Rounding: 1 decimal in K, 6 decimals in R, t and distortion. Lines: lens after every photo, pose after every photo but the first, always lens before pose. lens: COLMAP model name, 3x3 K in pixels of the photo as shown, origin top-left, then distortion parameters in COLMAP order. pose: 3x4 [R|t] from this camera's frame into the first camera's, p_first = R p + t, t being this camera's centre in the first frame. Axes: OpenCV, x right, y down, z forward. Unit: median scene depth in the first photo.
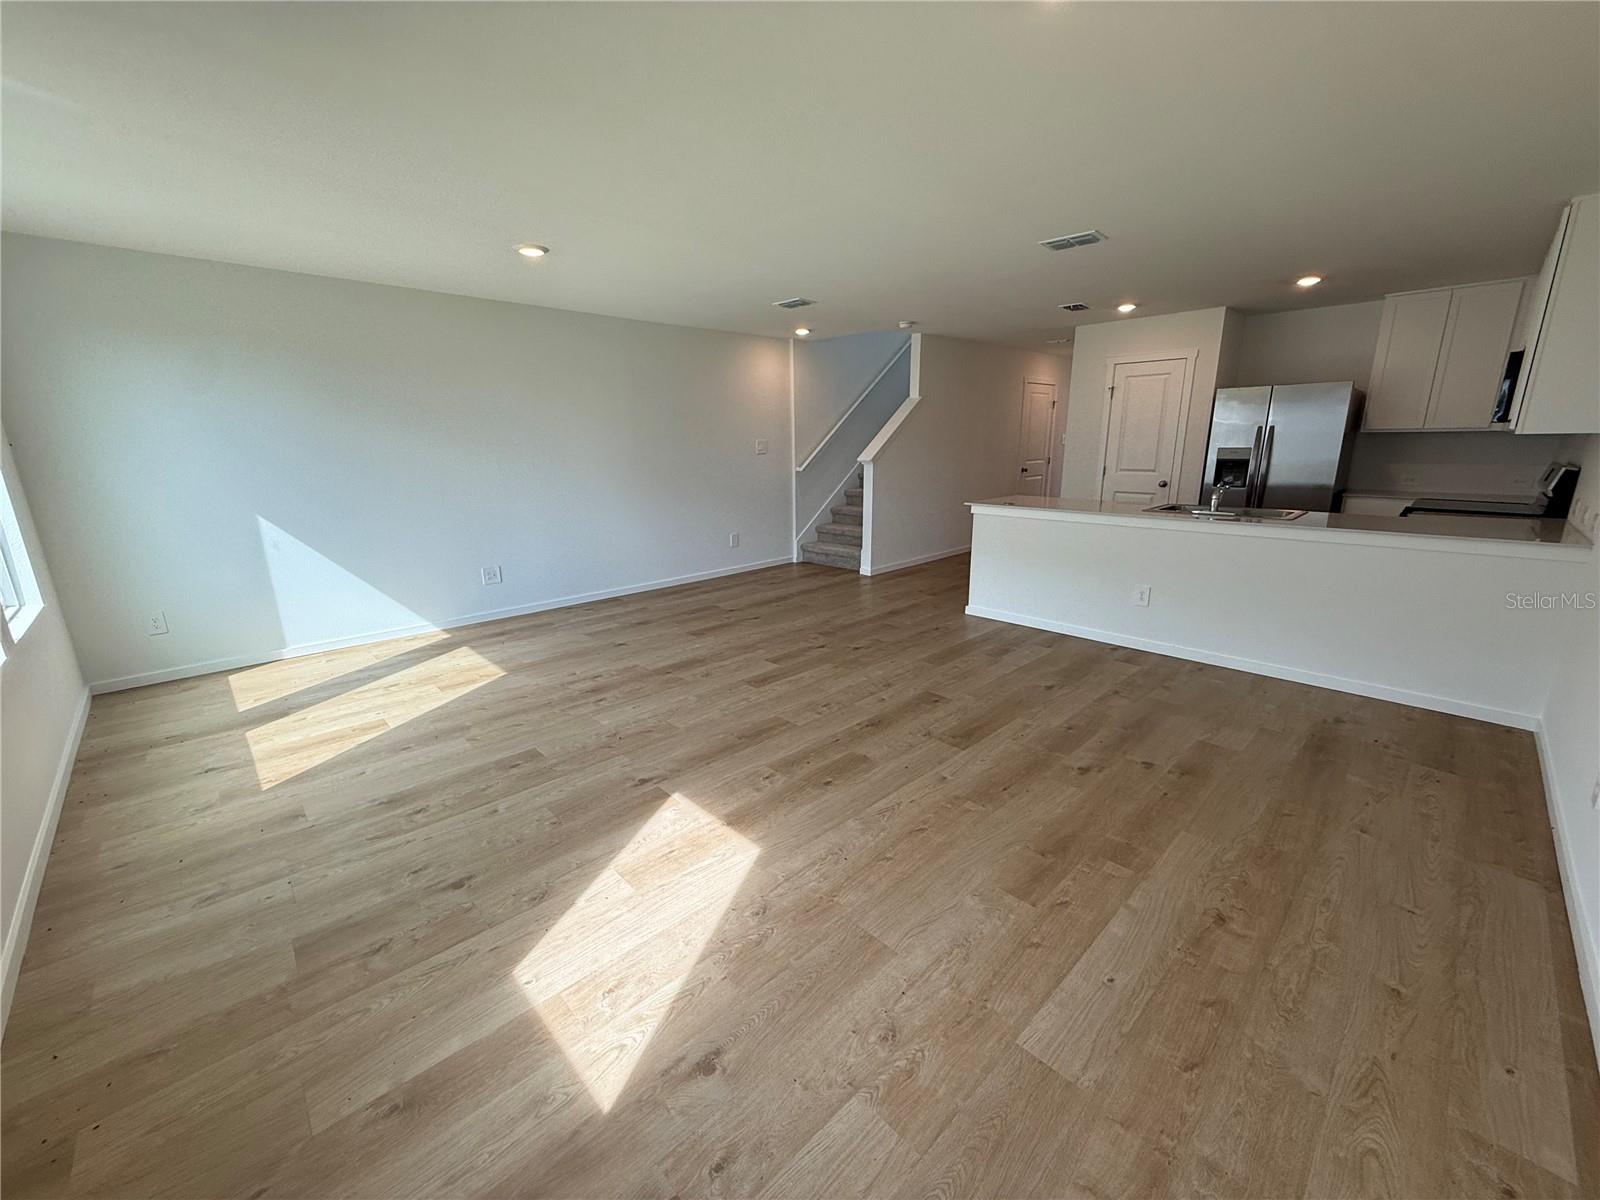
lens RADIAL K [[639.7, 0, 794.6], [0, 639.7, 598.7], [0, 0, 1]] dist [-0.004288, -0.000309]
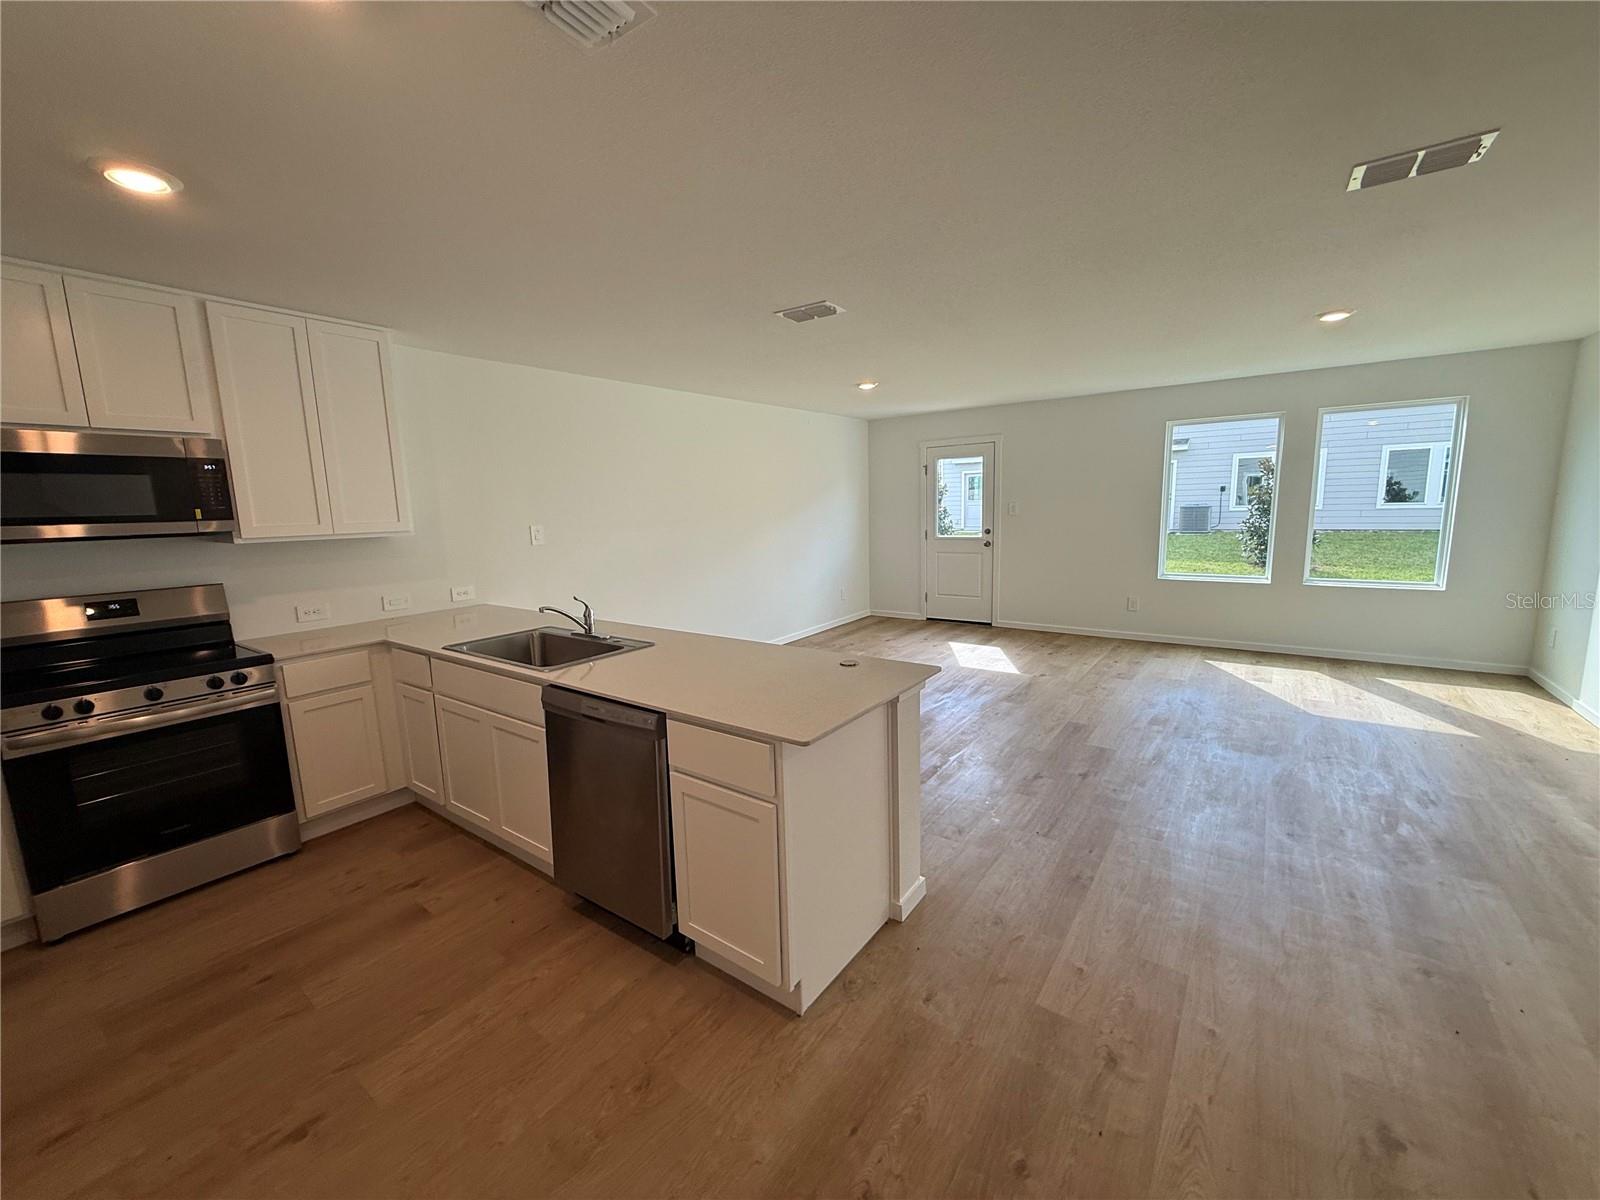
lens RADIAL K [[639.7, 0, 793.9], [0, 639.7, 597.8], [0, 0, 1]] dist [-0.004288, -0.000309]
pose [[-0.984366, 0.066591, -0.163062, 0.644978], [-0.001480, 0.922618, 0.385713, -0.543076], [0.176129, 0.379924, -0.908095, 2.011899]]
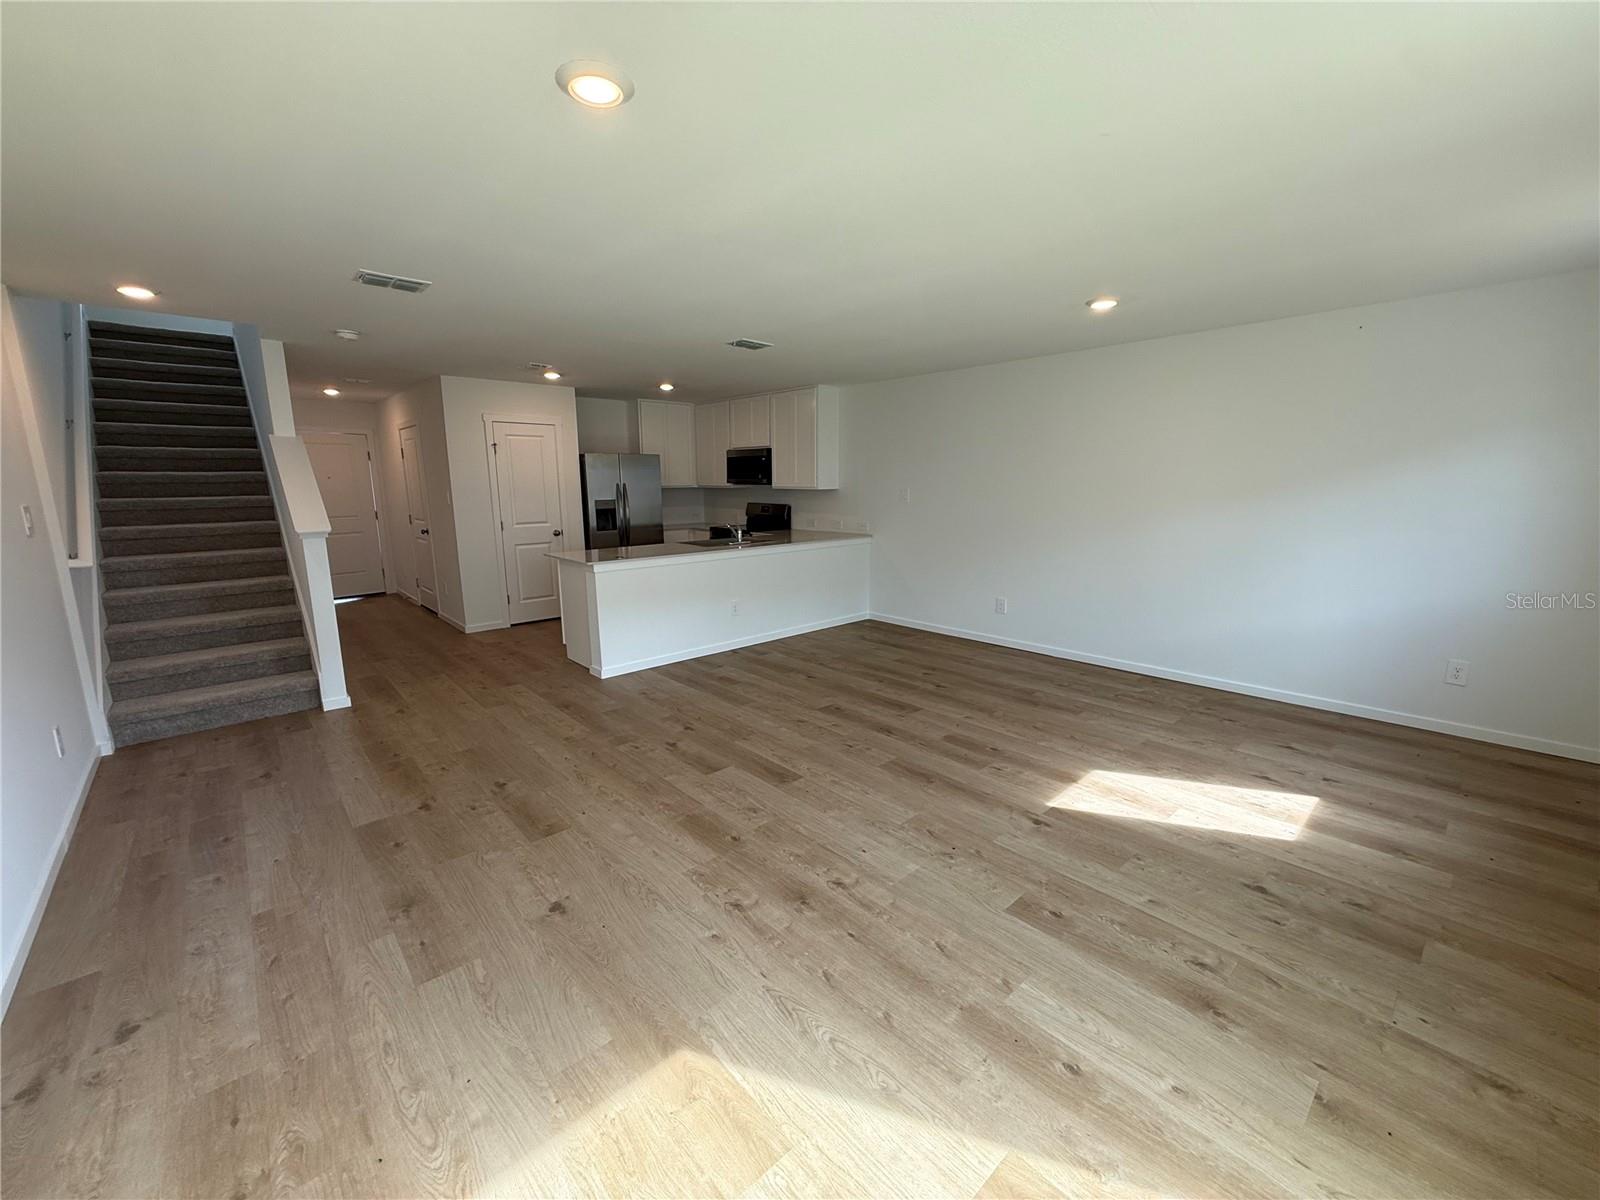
lens RADIAL K [[639.7, 0, 794.3], [0, 639.7, 598.1], [0, 0, 1]] dist [-0.004288, -0.000309]
pose [[0.030479, -0.171242, 0.984757, -0.944893], [0.251017, 0.954953, 0.158290, -0.253275], [-0.967503, 0.242367, 0.072091, 0.958431]]
